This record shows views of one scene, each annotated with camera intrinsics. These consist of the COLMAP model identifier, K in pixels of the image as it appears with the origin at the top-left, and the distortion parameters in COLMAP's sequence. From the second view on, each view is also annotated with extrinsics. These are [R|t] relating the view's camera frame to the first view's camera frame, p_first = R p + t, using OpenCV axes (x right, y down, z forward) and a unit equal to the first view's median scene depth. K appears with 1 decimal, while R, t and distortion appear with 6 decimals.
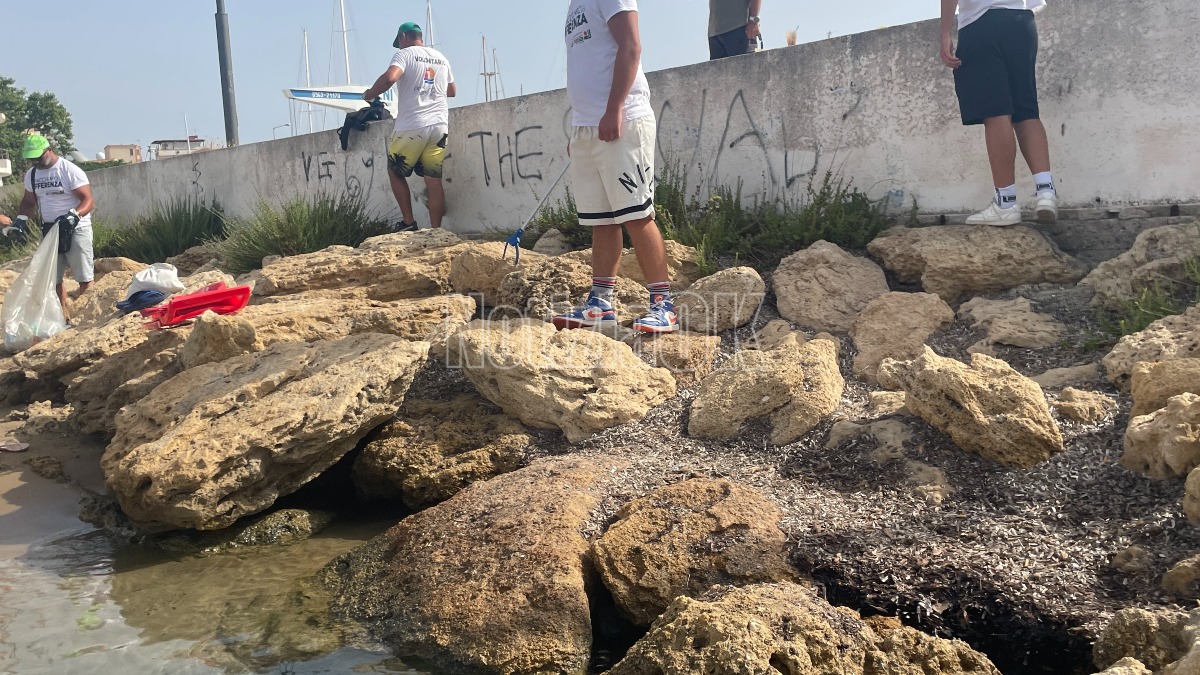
lens RADIAL K [[1117.5, 0, 613.3], [0, 1117.5, 321.4], [0, 0, 1]] dist [0.053089, 0.000000]
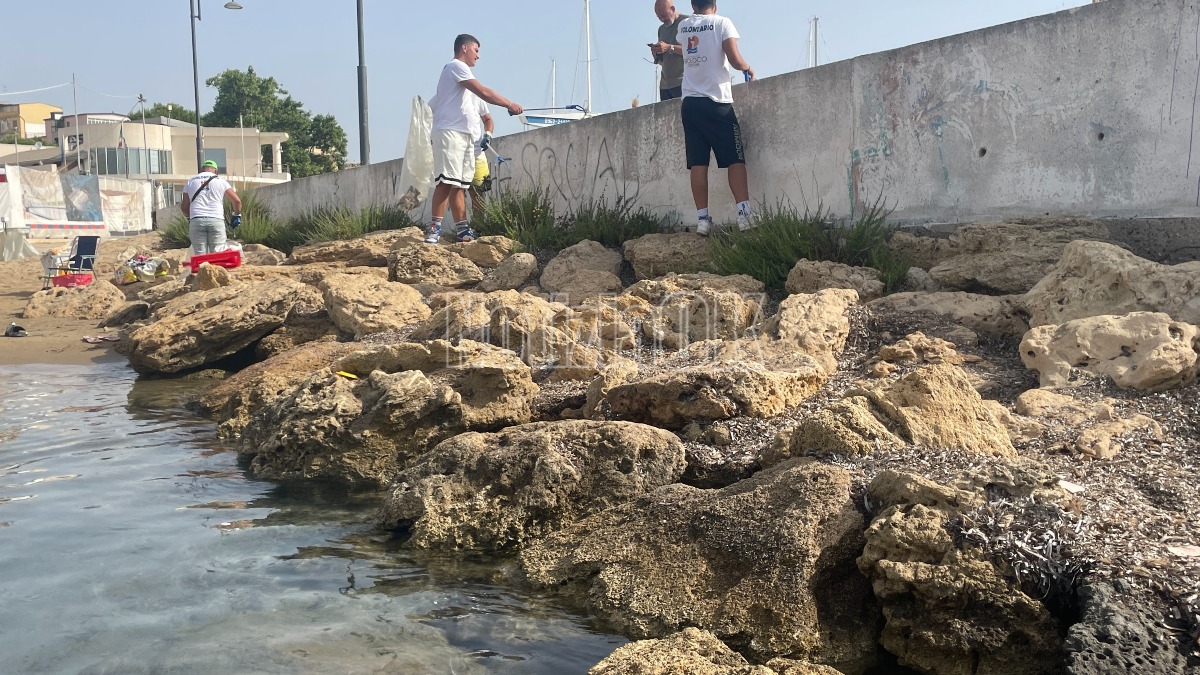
lens RADIAL K [[1117.5, 0, 602.0], [0, 1117.5, 335.6], [0, 0, 1]] dist [0.053089, 0.000000]
pose [[0.972467, 0.060296, -0.225107, 0.596227], [-0.062356, 0.998052, -0.002048, 0.065067], [0.224545, 0.016028, 0.974332, -0.517646]]
